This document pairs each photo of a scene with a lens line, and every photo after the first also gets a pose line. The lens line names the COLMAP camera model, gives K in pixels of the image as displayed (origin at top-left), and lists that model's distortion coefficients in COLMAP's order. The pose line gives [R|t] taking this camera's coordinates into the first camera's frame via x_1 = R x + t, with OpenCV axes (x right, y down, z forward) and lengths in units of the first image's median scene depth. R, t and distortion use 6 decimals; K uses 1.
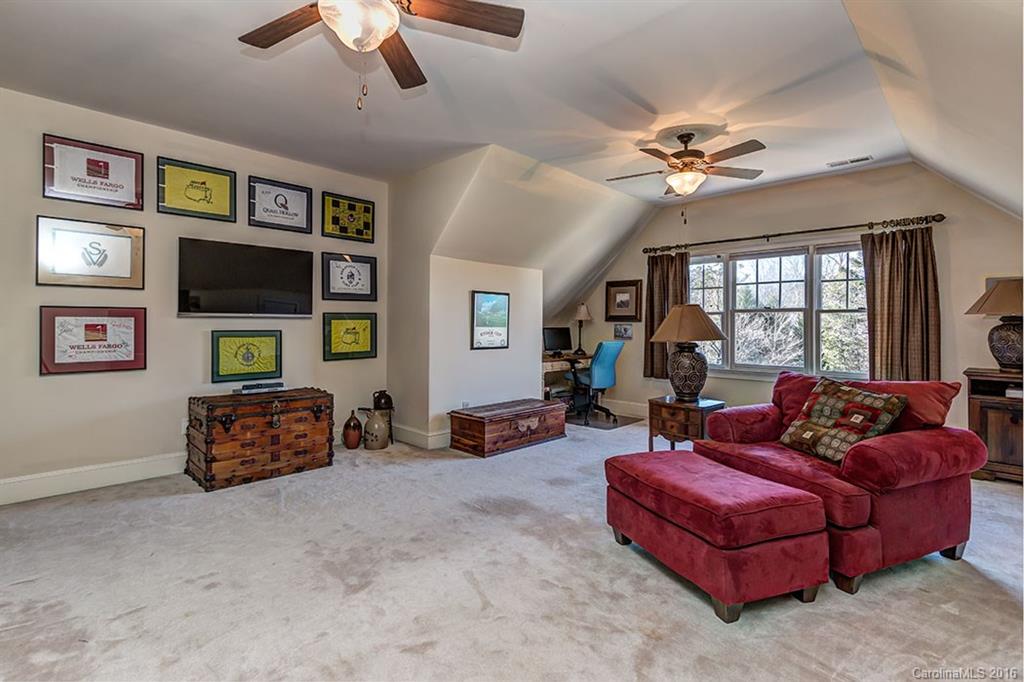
lens RADIAL K [[468.4, 0, 510.8], [0, 468.4, 336.8], [0, 0, 1]] dist [0.009907, -0.006415]
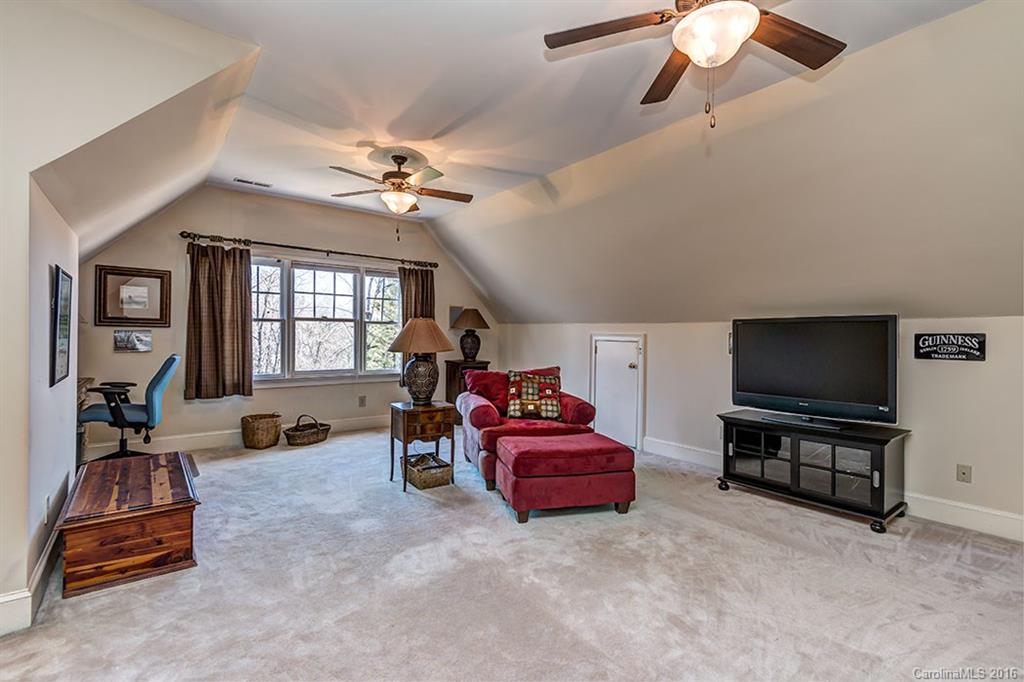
lens RADIAL K [[468.4, 0, 510.8], [0, 468.4, 336.8], [0, 0, 1]] dist [0.009907, -0.006415]
pose [[0.136407, -0.004569, 0.990642, -0.457356], [0.014099, 0.999897, 0.002670, -0.014541], [-0.990553, 0.013603, 0.136457, 0.429358]]
